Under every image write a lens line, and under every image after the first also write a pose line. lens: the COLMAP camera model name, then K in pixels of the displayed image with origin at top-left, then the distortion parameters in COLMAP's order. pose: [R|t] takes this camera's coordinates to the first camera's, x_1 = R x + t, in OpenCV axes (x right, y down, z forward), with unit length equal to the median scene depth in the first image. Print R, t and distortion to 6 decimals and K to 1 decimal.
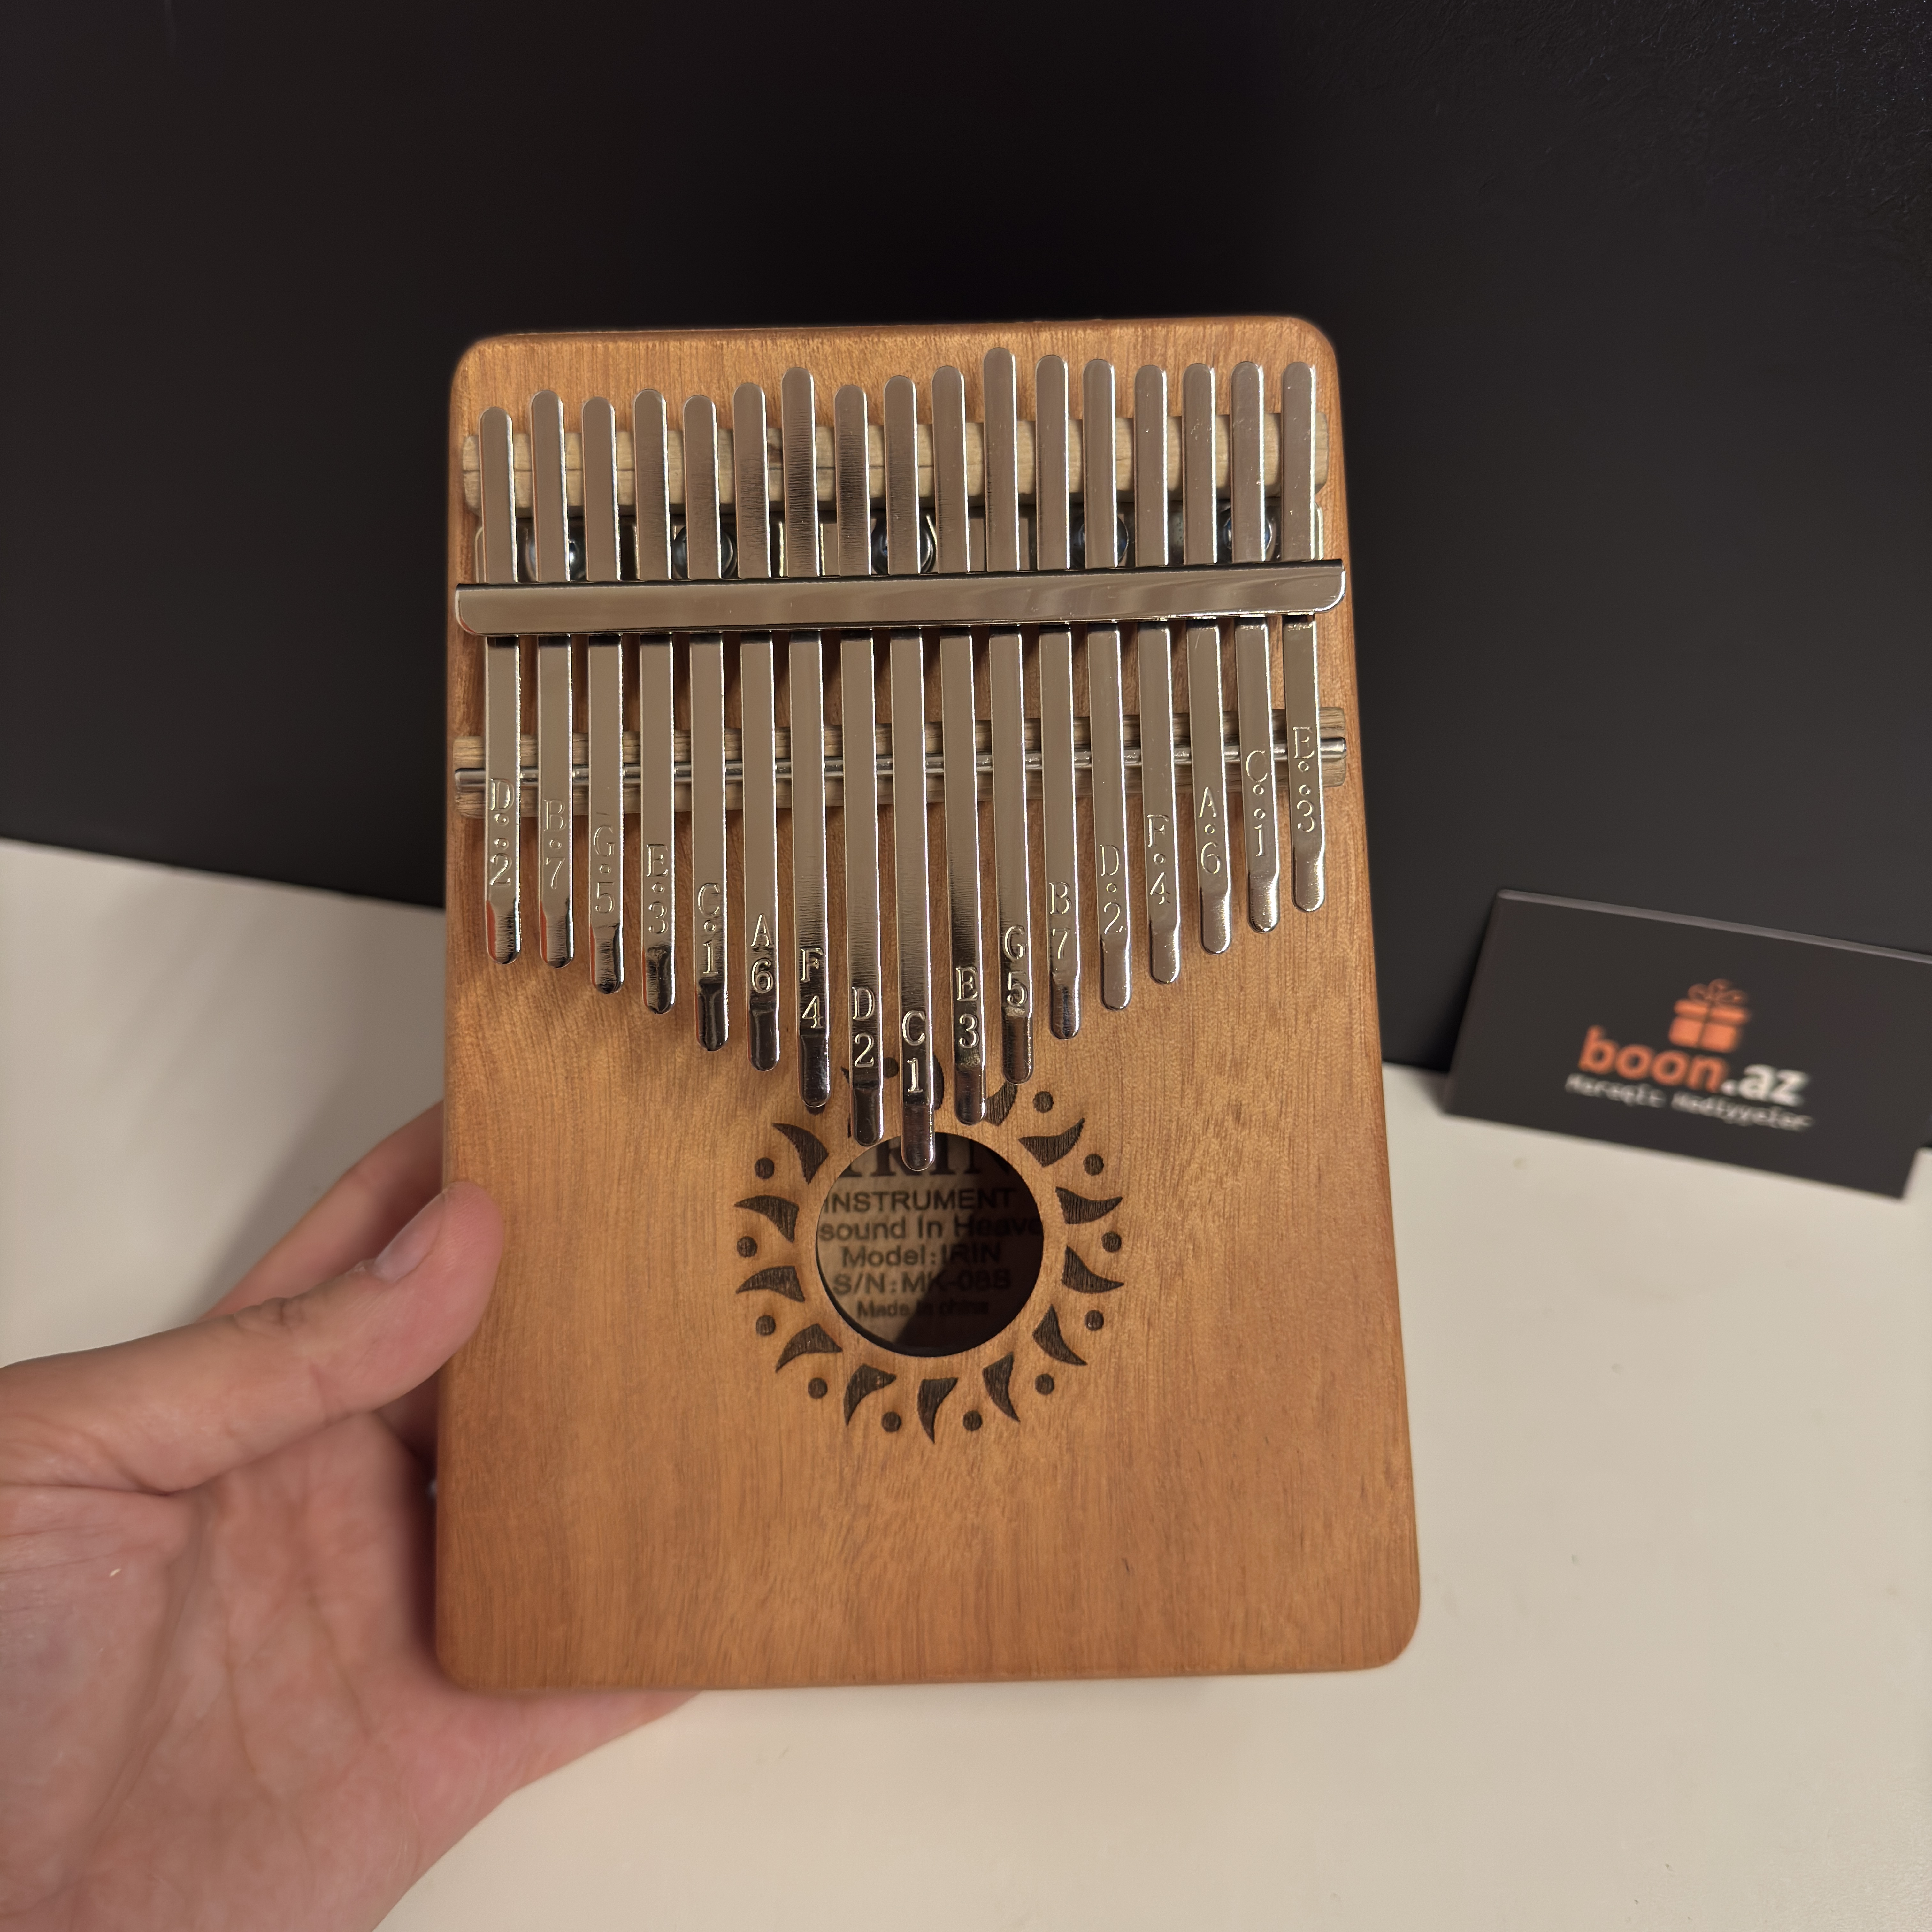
lens RADIAL K [[1791.7, 0, 966.0], [0, 1791.7, 966.0], [0, 0, 1]] dist [0.130688, -0.190569]
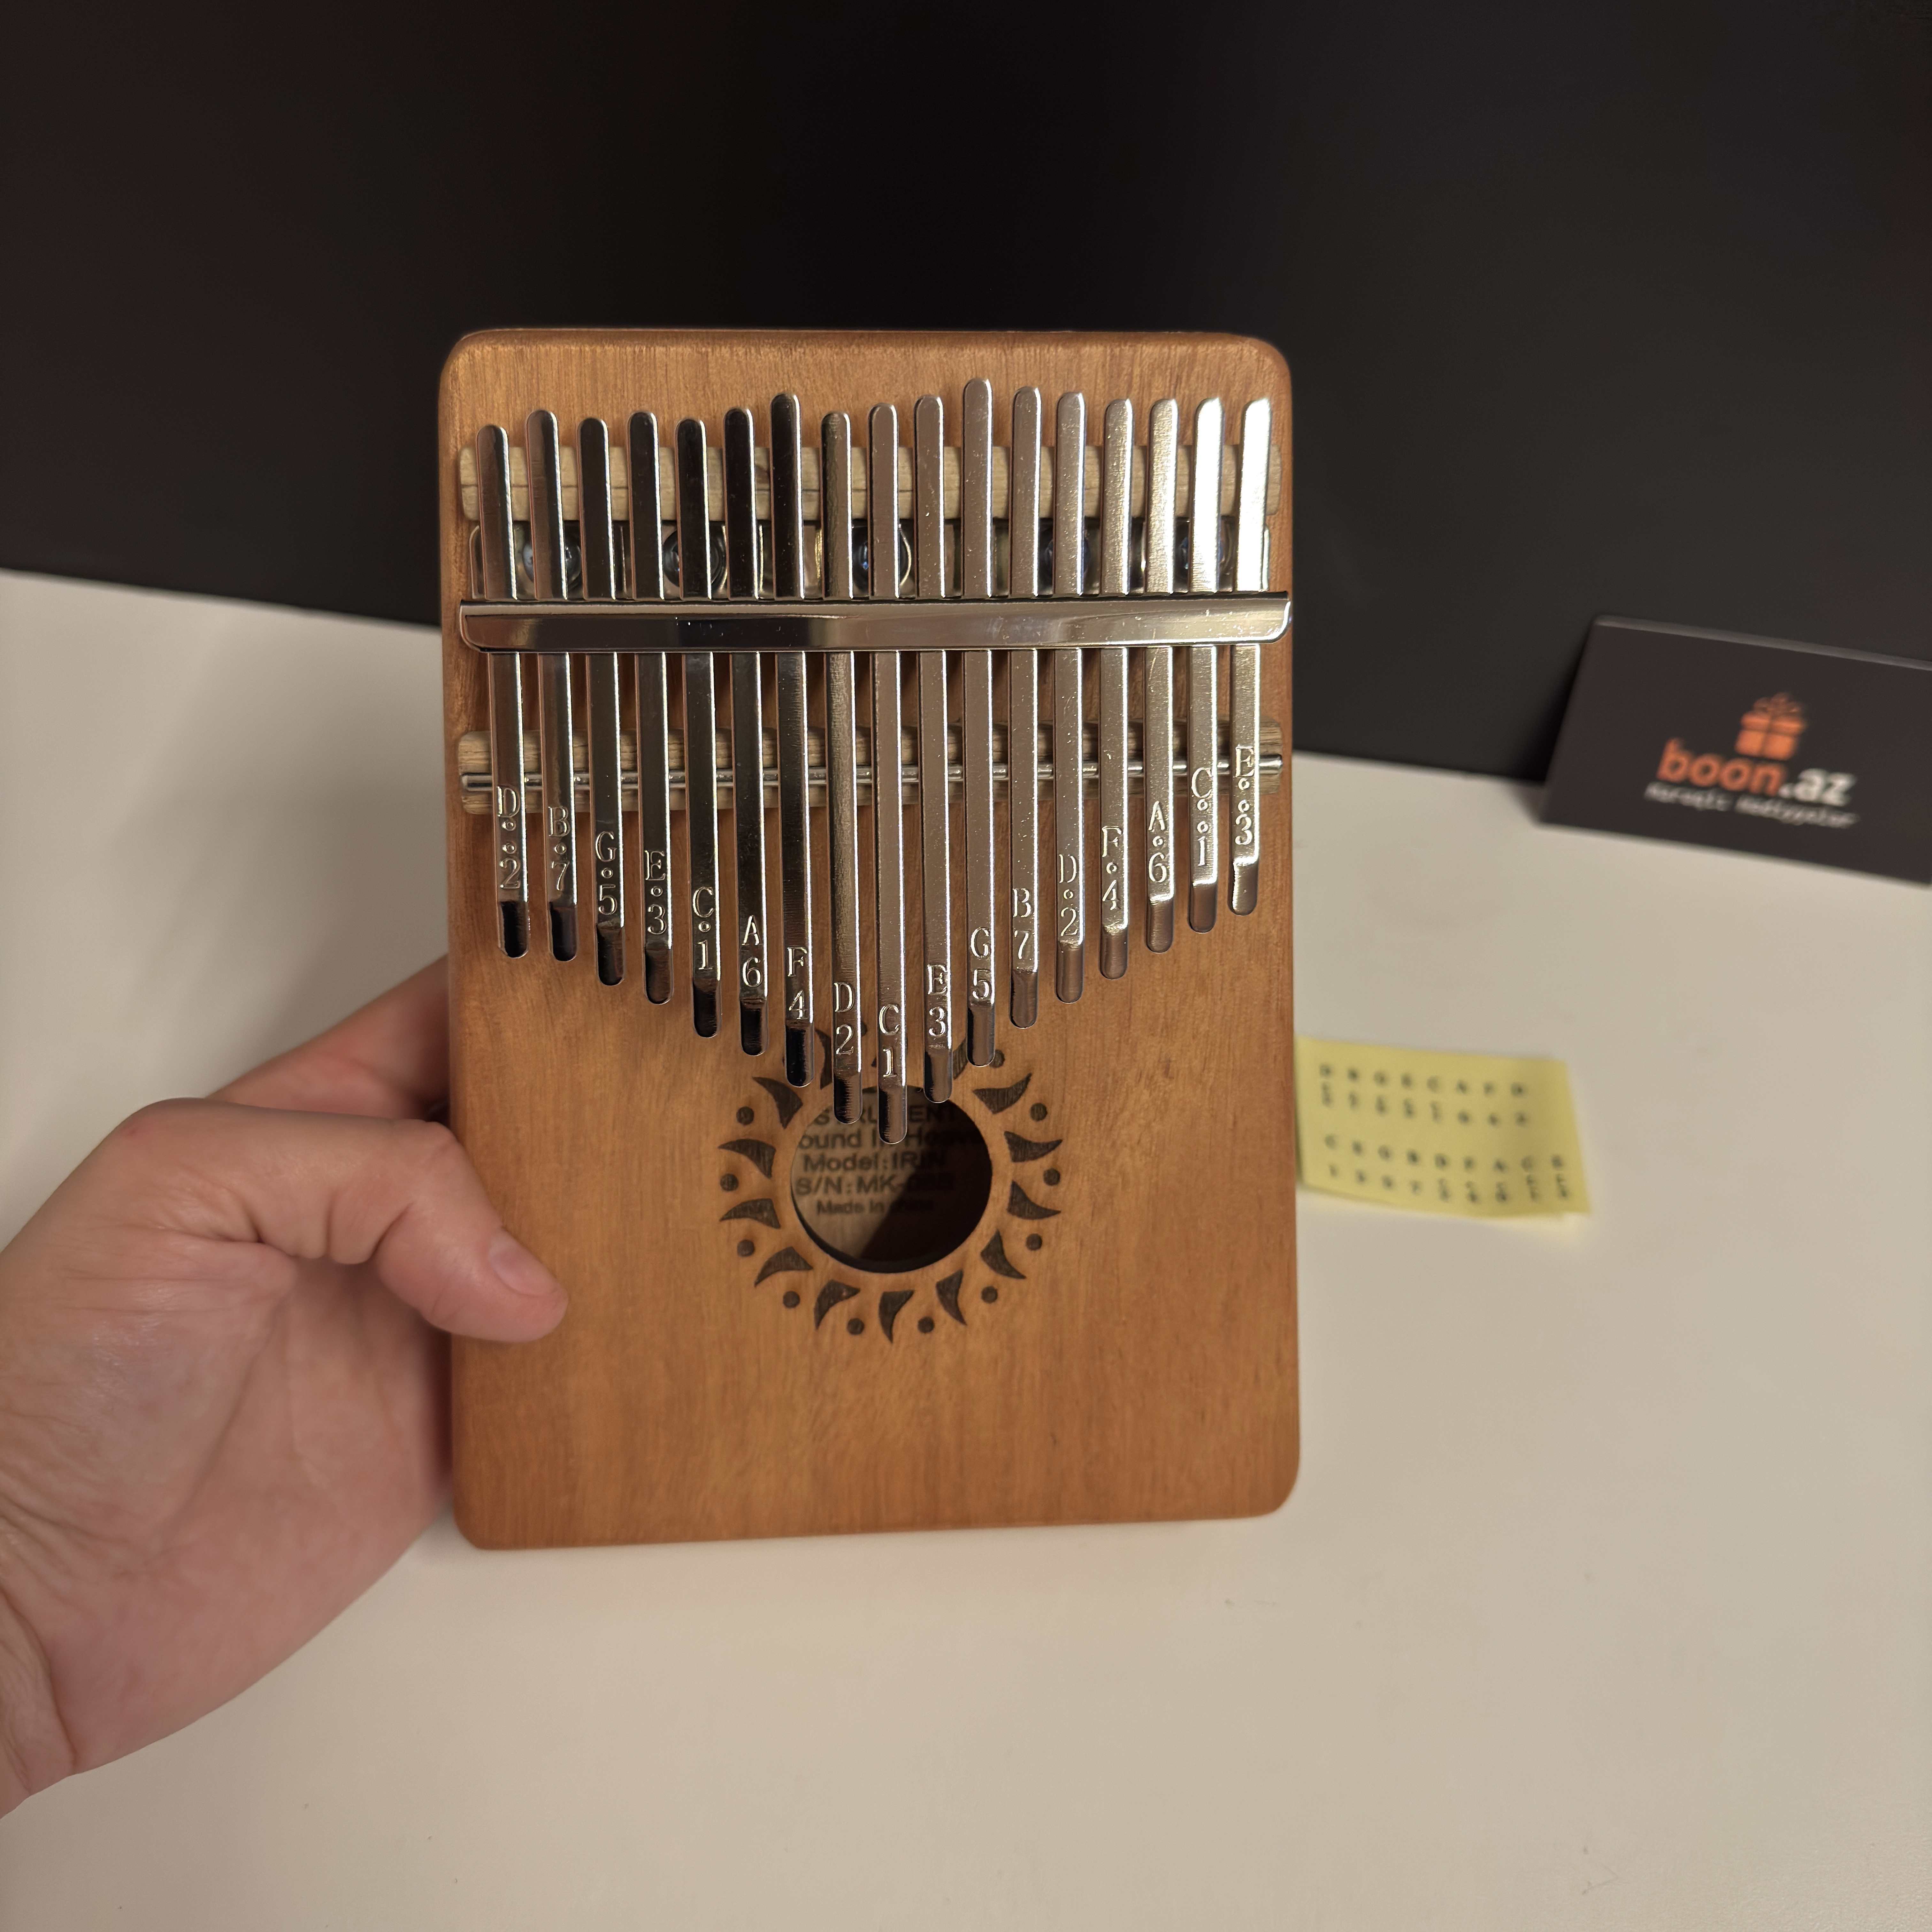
lens RADIAL K [[1791.7, 0, 966.0], [0, 1791.7, 966.0], [0, 0, 1]] dist [0.130688, -0.190569]
pose [[0.997263, 0.009985, 0.073252, -0.057462], [-0.023393, 0.982545, 0.184549, -0.185652], [-0.070131, -0.185757, 0.980090, -0.083440]]
